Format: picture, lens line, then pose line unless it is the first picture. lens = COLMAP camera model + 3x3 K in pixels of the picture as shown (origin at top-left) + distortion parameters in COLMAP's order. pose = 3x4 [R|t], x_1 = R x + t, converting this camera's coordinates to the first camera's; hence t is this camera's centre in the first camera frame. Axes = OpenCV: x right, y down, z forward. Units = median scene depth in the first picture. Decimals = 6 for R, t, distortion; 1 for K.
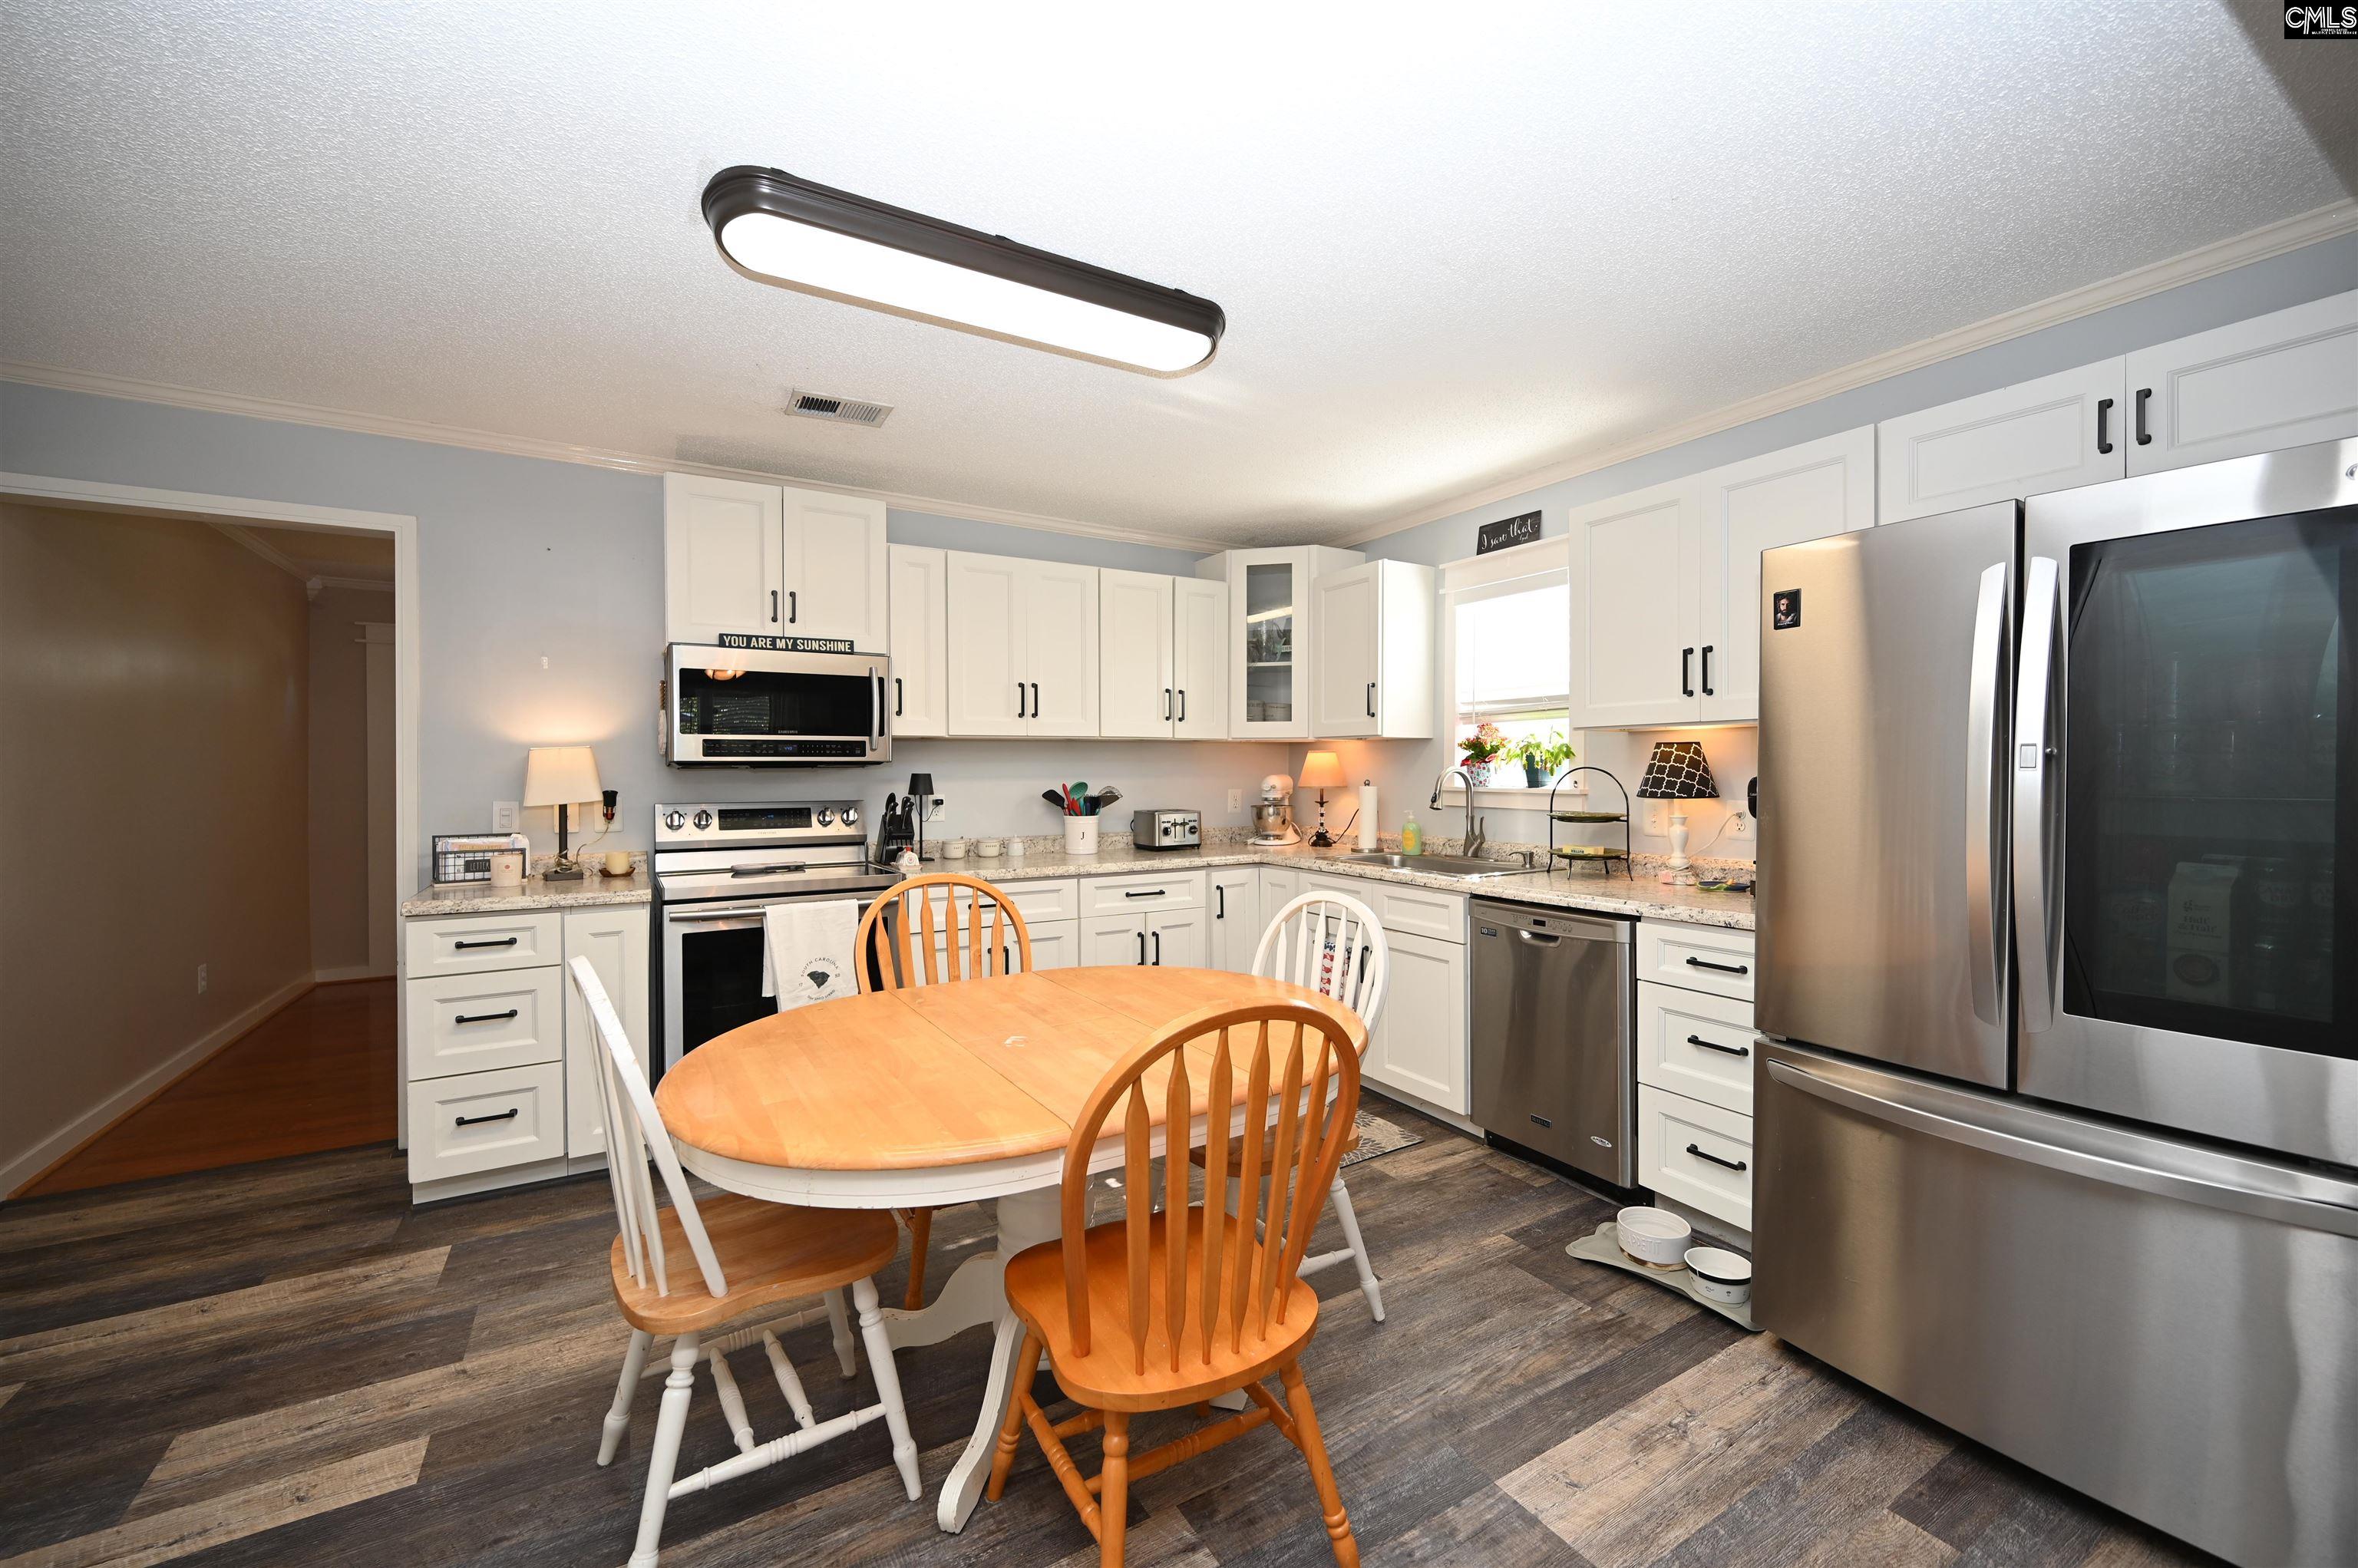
lens RADIAL K [[930.5, 0, 1179.0], [0, 930.5, 784.0], [0, 0, 1]] dist [0.000062, -0.000002]
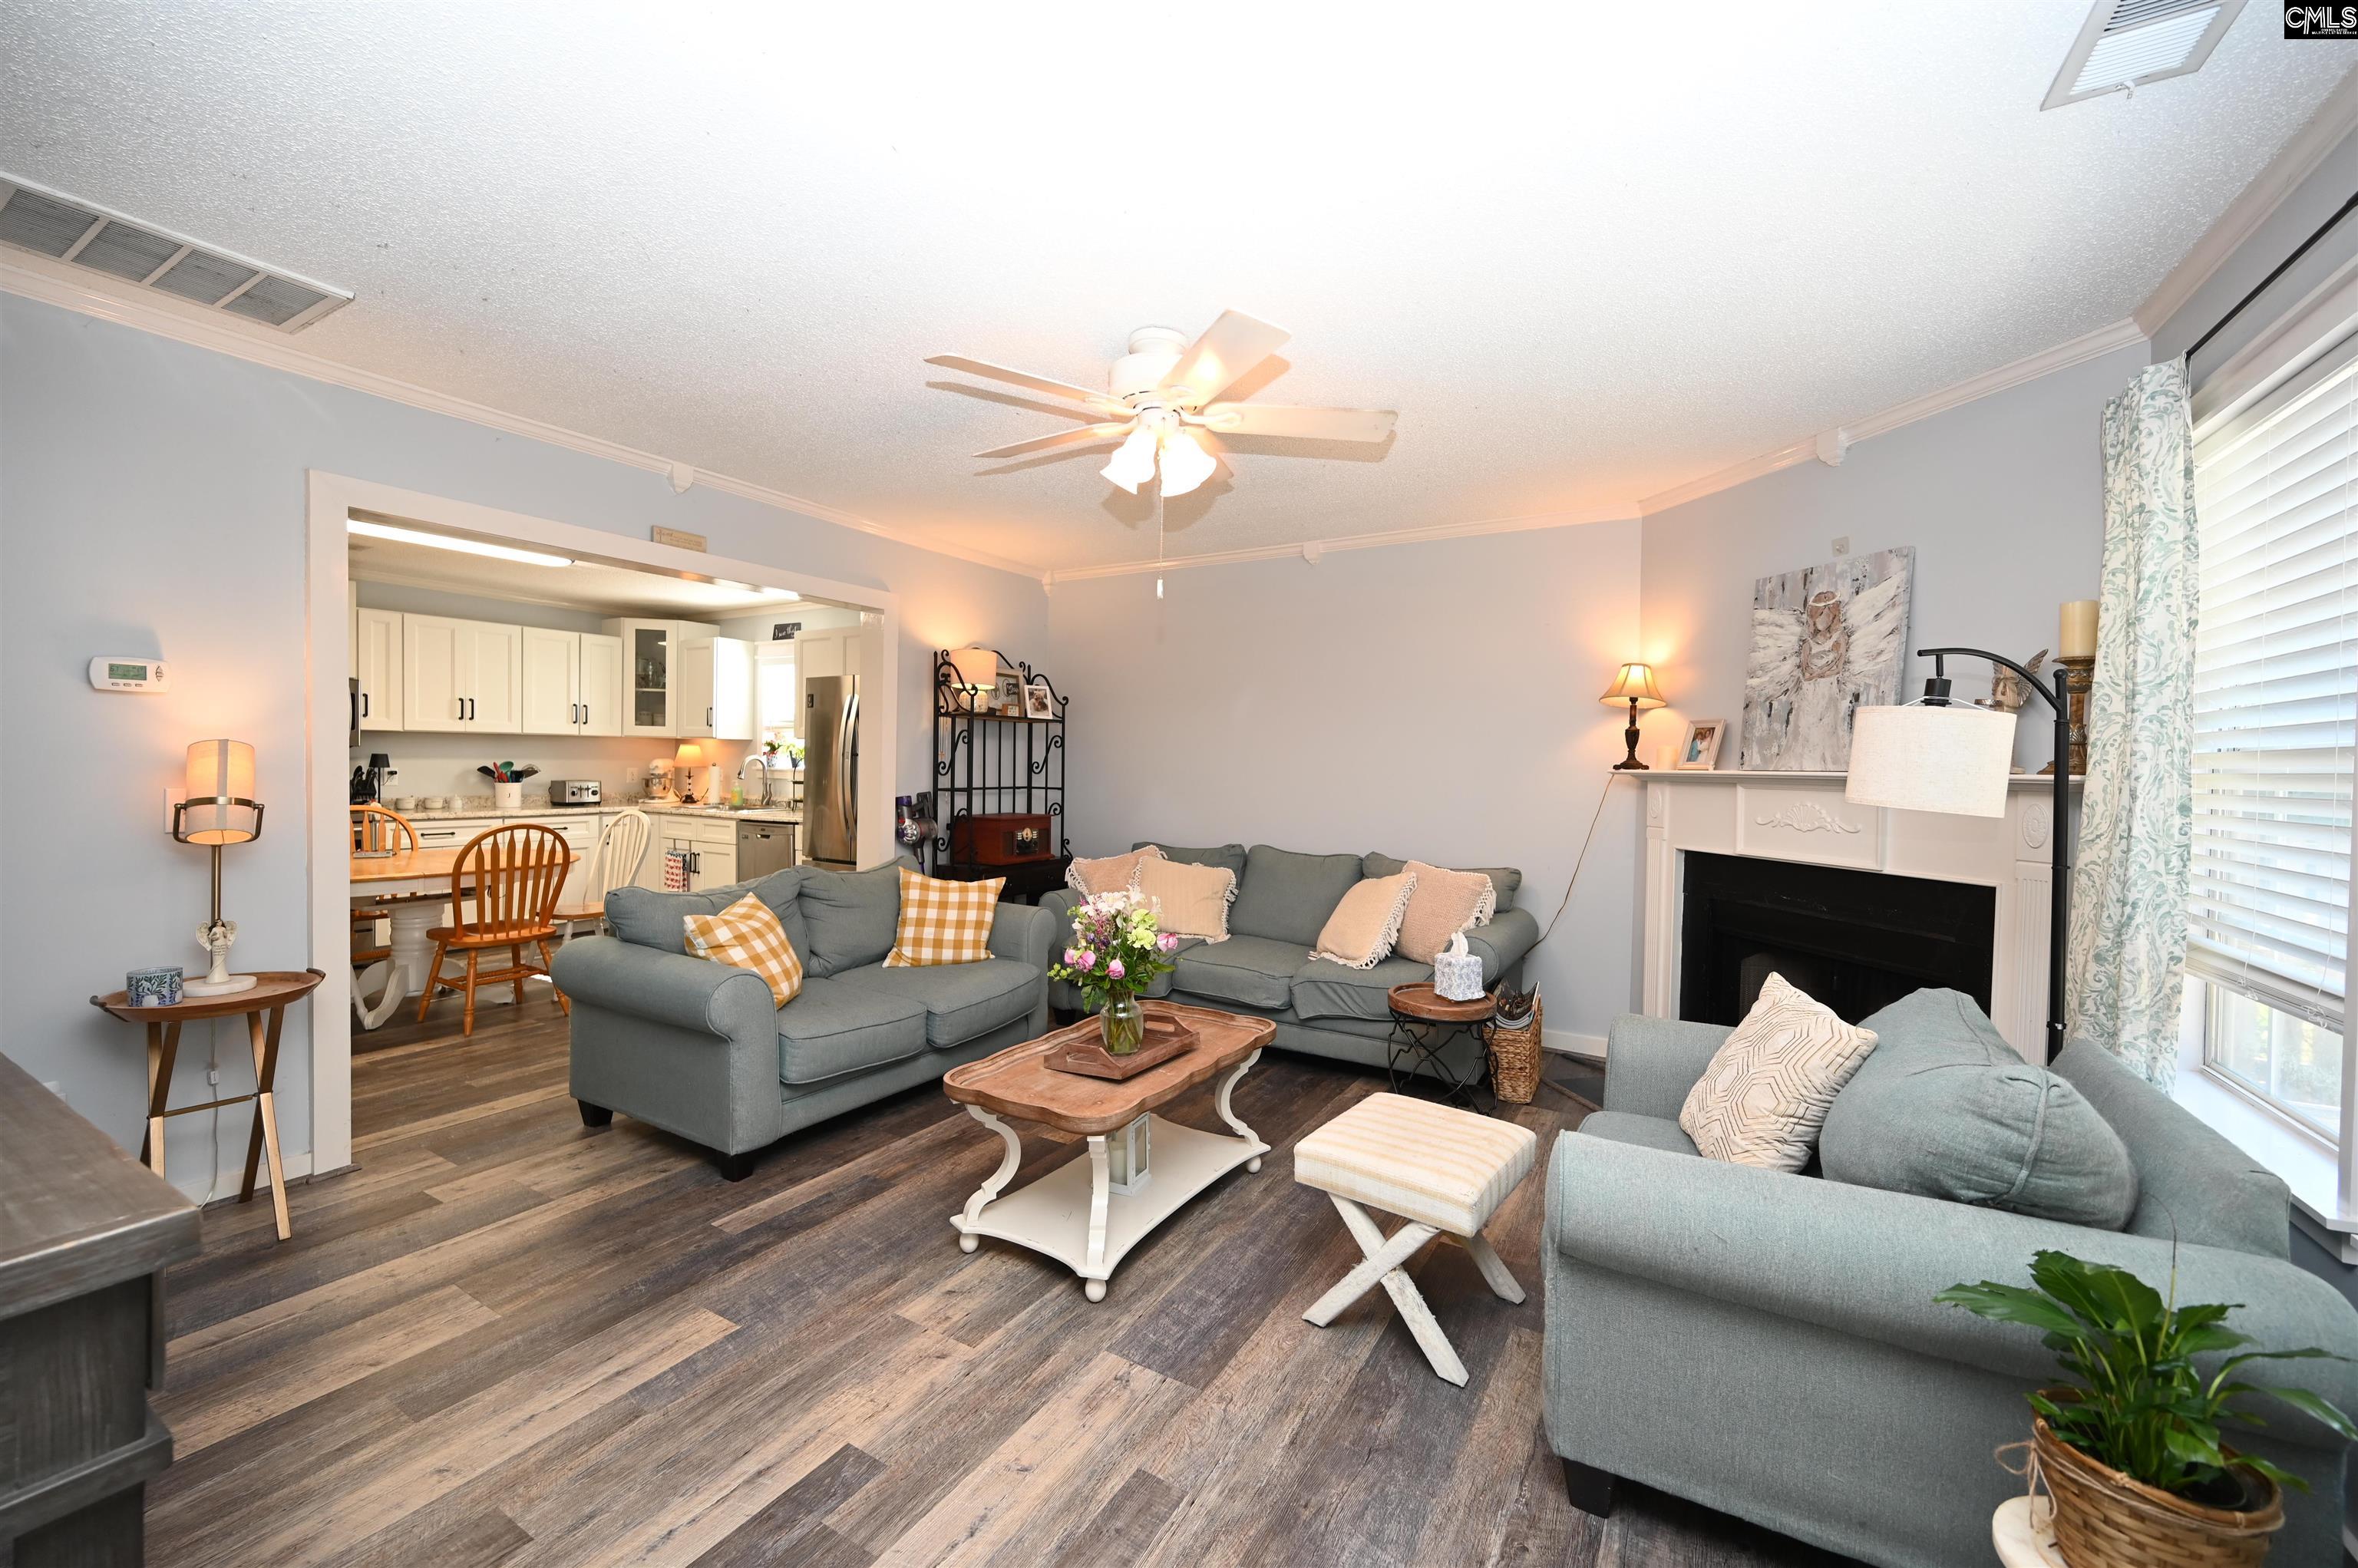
lens RADIAL K [[906.3, 0, 1185.3], [0, 906.3, 777.6], [0, 0, 1]] dist [-0.021992, -0.000032]
pose [[0.882166, 0.009965, 0.470833, 0.189932], [-0.013307, 0.999904, 0.003769, 0.004975], [-0.470750, -0.009591, 0.882215, -0.861830]]
